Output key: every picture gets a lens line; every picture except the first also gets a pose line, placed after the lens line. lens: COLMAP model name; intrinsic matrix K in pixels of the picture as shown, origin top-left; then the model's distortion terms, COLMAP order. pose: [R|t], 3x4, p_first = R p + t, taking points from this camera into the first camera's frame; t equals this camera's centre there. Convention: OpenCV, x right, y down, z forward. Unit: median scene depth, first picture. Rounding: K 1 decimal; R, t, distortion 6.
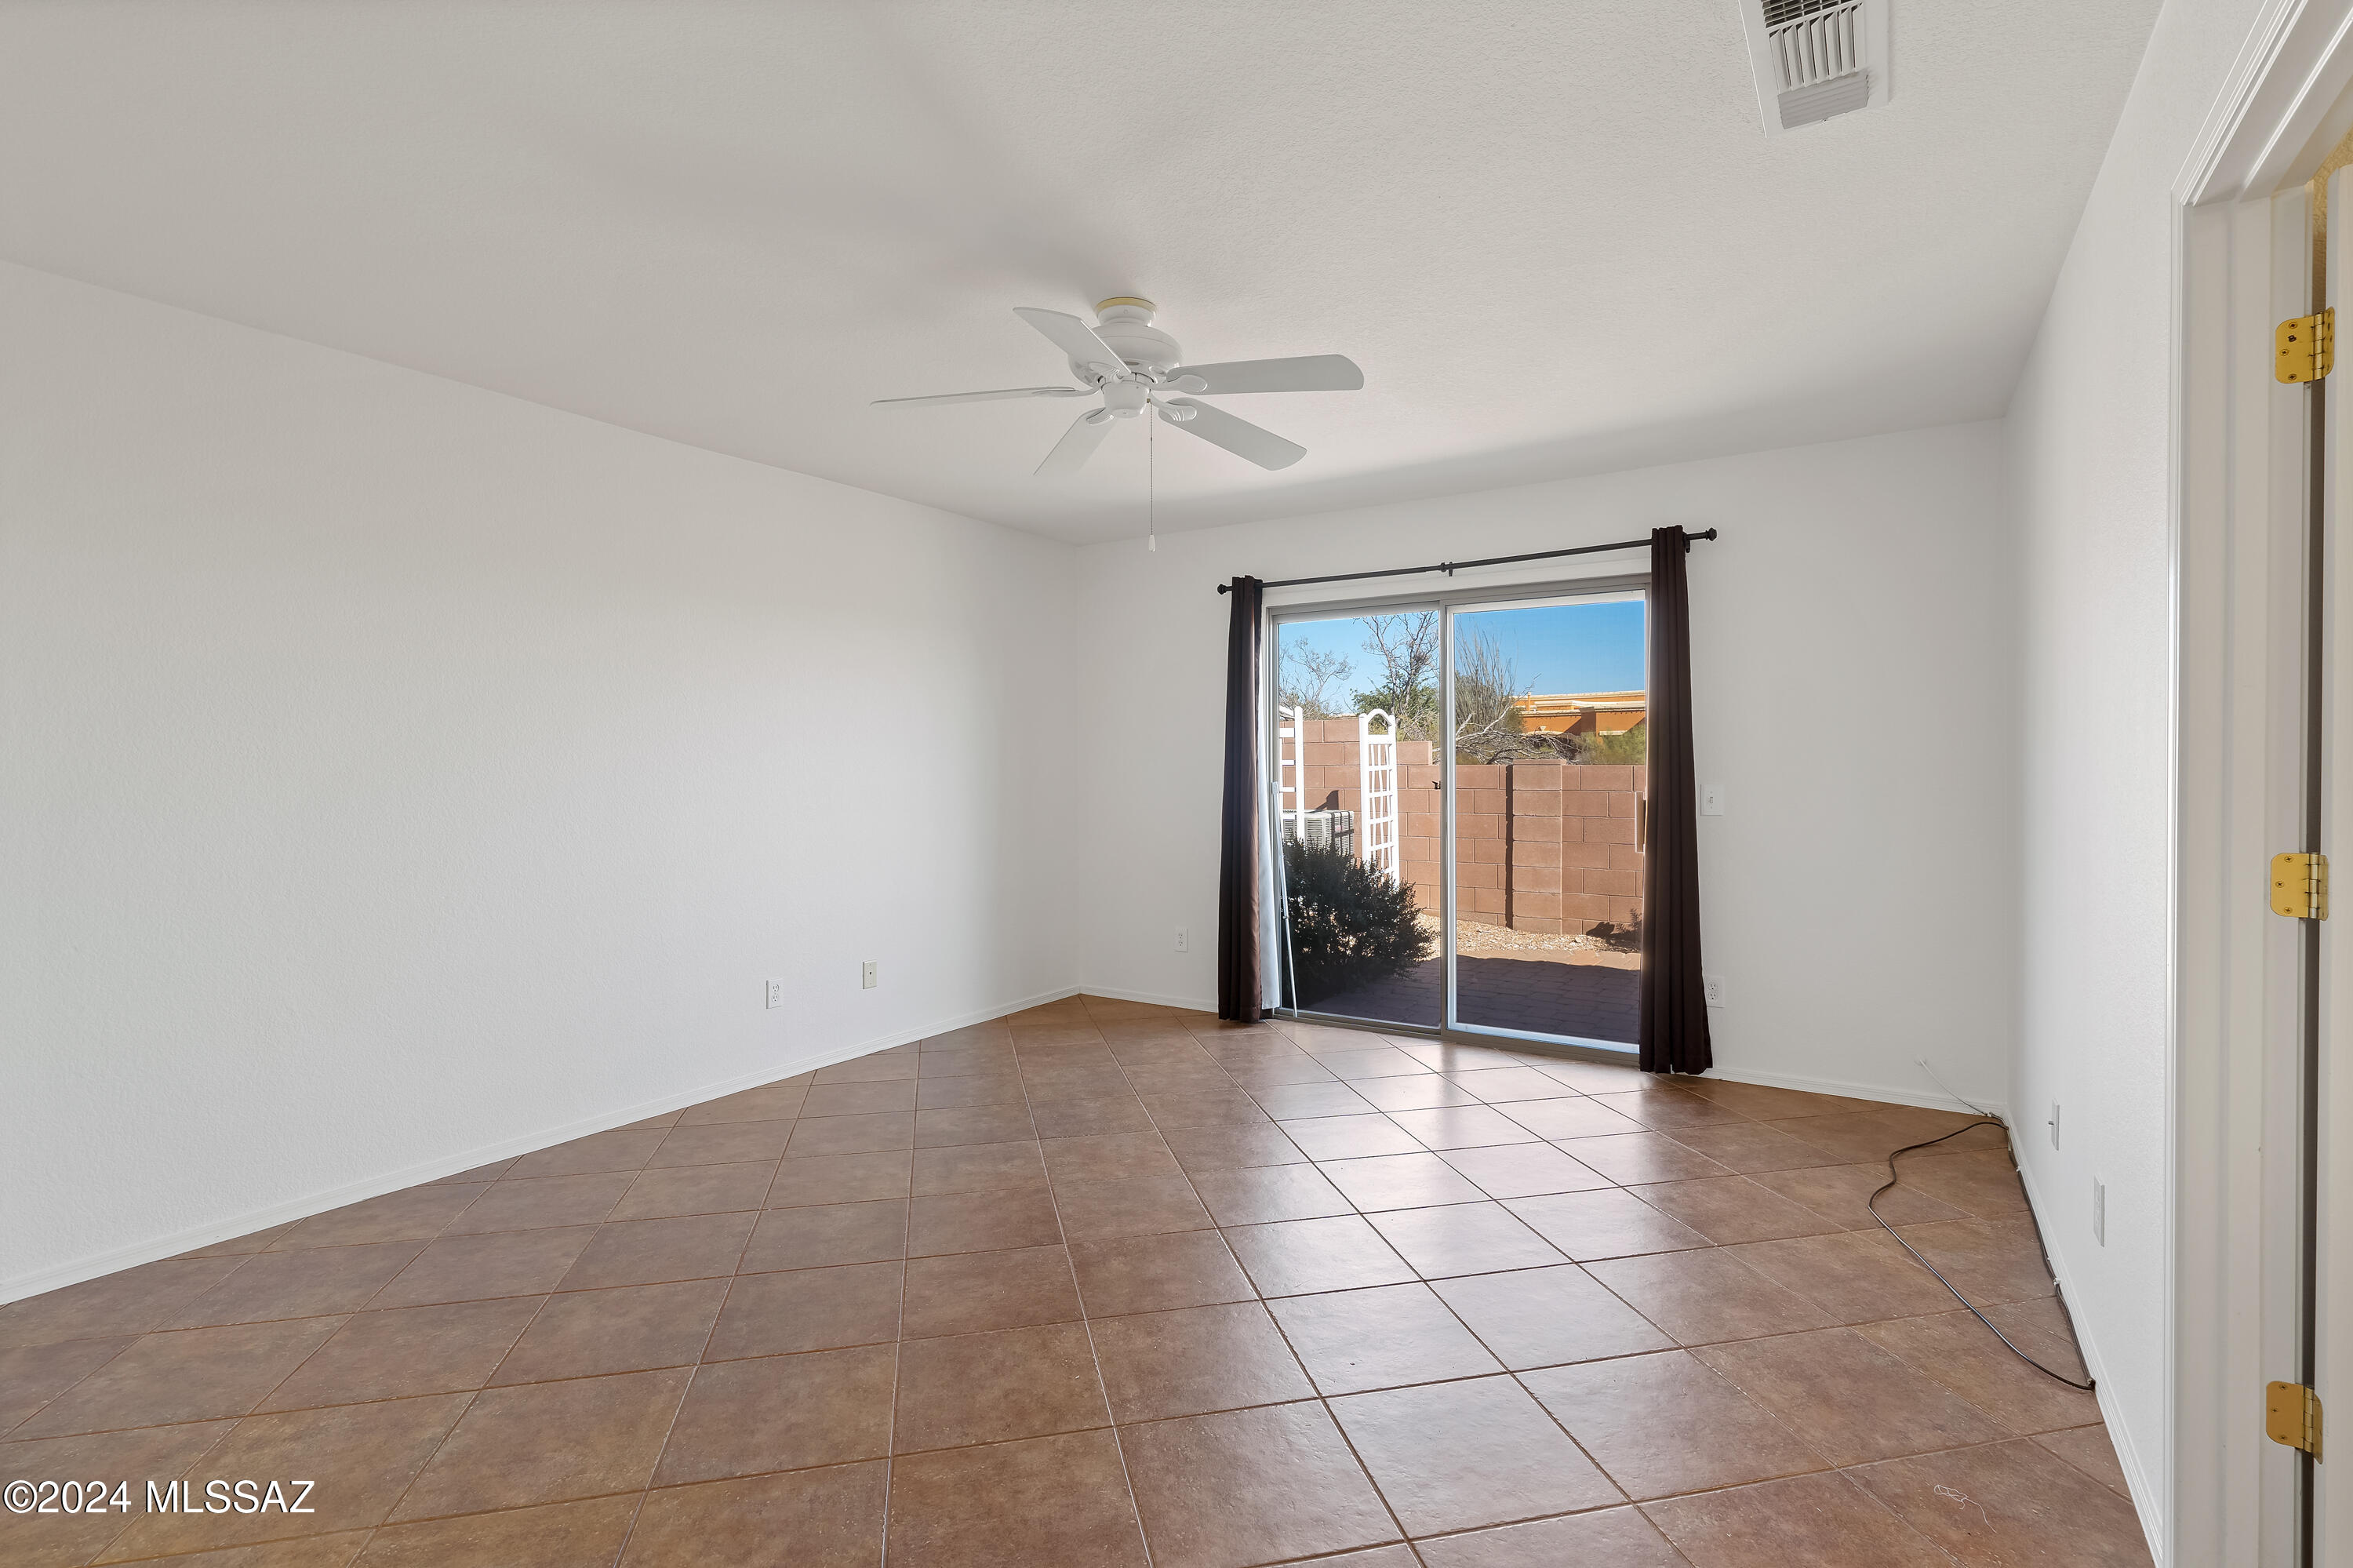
lens RADIAL K [[1100.6, 0, 1183.3], [0, 1100.6, 778.7], [0, 0, 1]] dist [-0.011518, 0.002894]
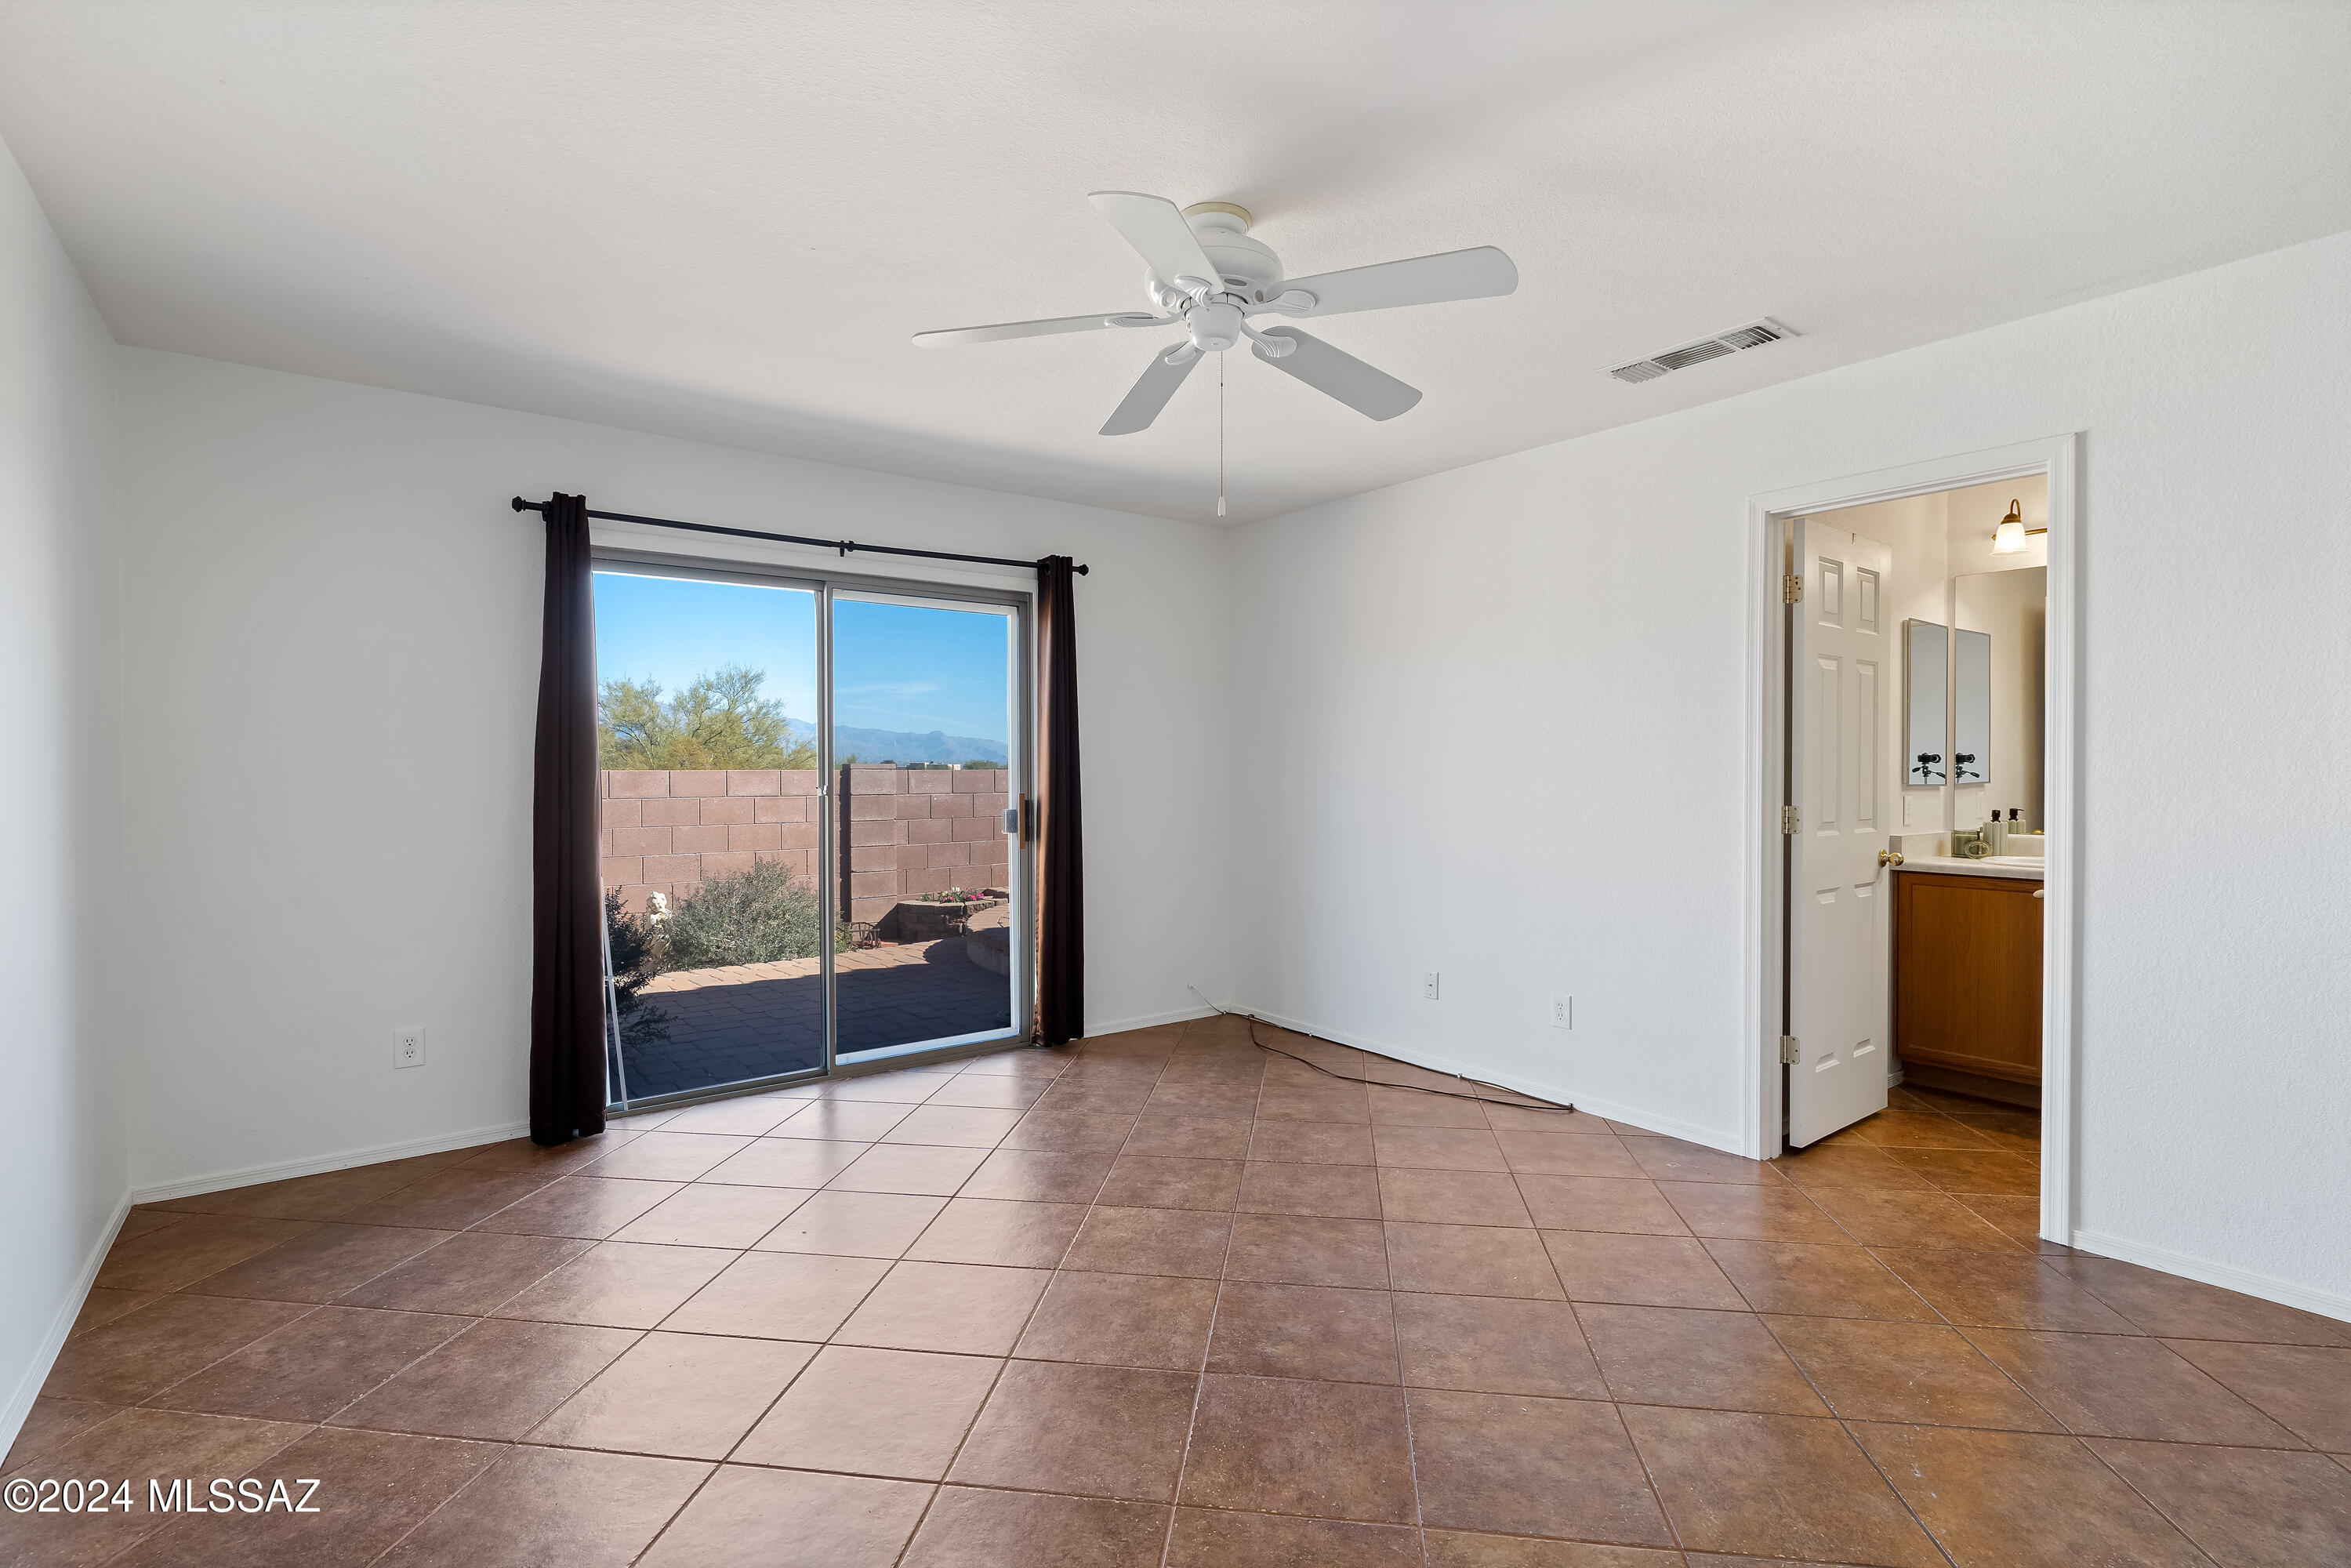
lens RADIAL K [[1099.6, 0, 1177.6], [0, 1099.6, 778.7], [0, 0, 1]] dist [-0.011518, 0.002894]
pose [[0.347652, -0.005639, 0.937607, -0.501968], [0.011421, 0.999933, 0.001780, -0.002142], [-0.937554, 0.010089, 0.347694, 0.437992]]
